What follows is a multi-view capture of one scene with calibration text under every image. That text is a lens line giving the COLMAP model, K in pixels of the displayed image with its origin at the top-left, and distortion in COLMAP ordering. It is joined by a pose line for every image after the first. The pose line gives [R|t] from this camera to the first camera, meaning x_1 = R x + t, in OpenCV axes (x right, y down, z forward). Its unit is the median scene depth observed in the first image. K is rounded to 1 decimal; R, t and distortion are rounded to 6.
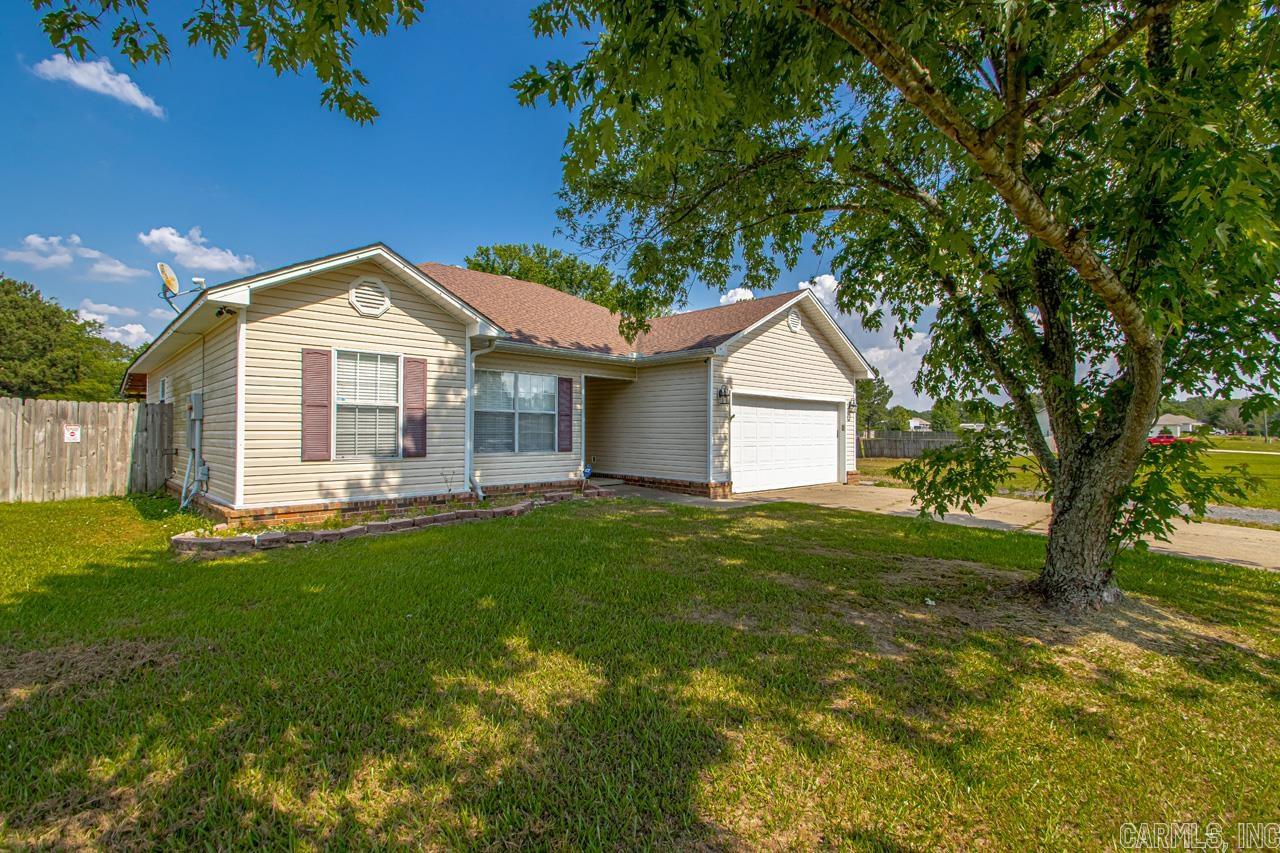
lens RADIAL K [[597.7, 0, 674.0], [0, 597.7, 425.0], [0, 0, 1]] dist [0.000025, -0.000250]
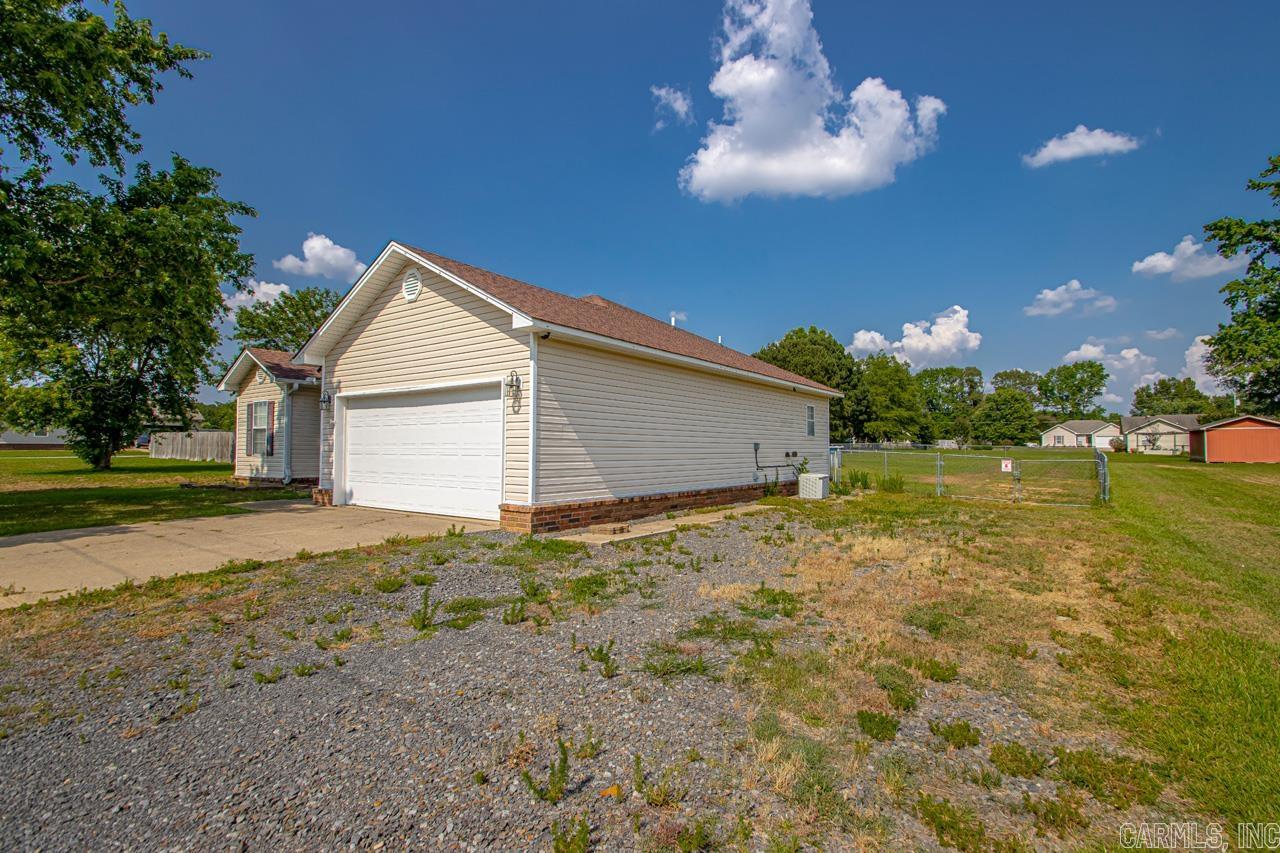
lens RADIAL K [[591.9, 0, 650.1], [0, 591.9, 425.2], [0, 0, 1]] dist [0.005834, -0.009696]
pose [[0.150787, -0.045009, -0.987541, 1.505070], [0.010741, 0.998979, -0.043890, 0.051675], [0.988508, -0.003989, 0.151116, 1.844153]]
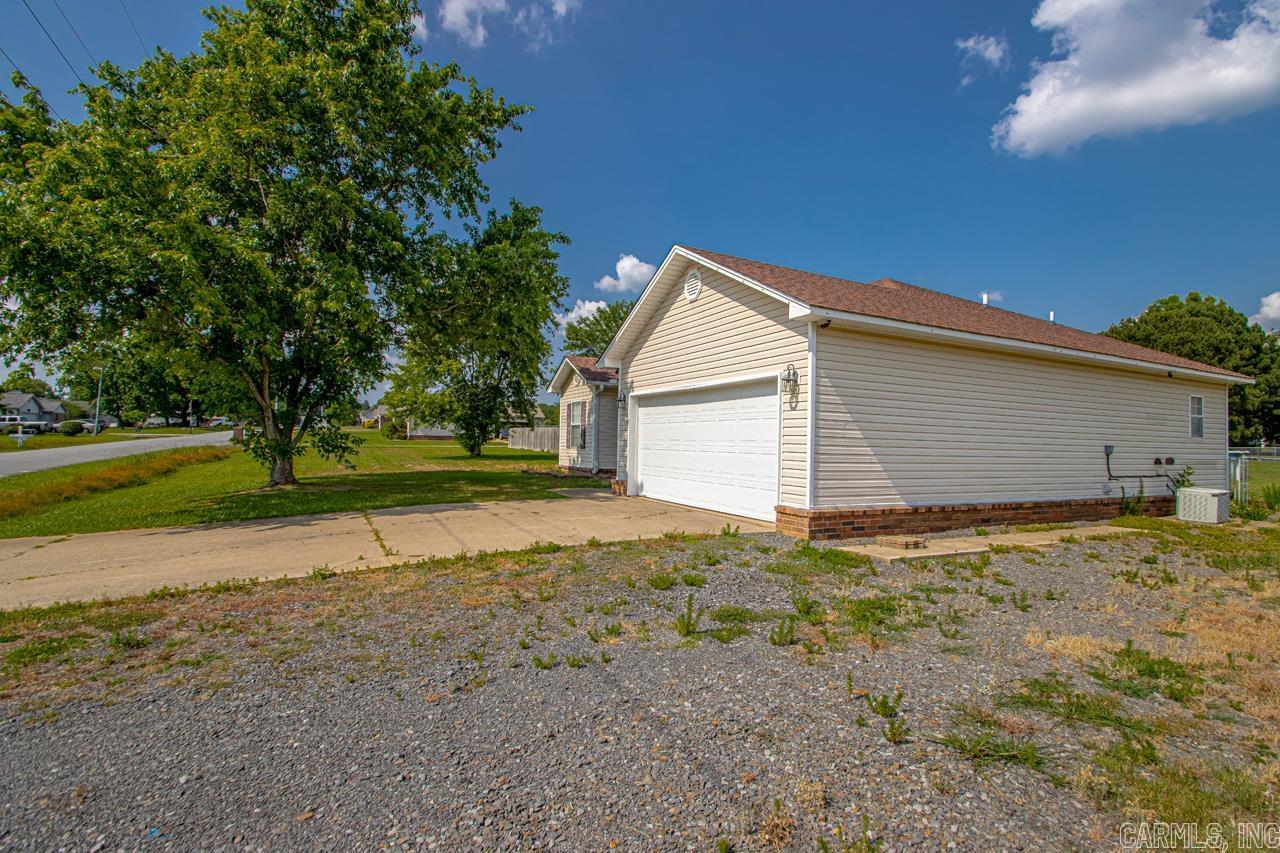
lens RADIAL K [[591.9, 0, 650.1], [0, 591.9, 425.2], [0, 0, 1]] dist [0.005834, -0.009696]
pose [[-0.315581, -0.039952, -0.948057, 1.445476], [-0.010830, 0.999200, -0.038502, 0.048674], [0.948837, -0.001883, -0.315761, 1.852330]]
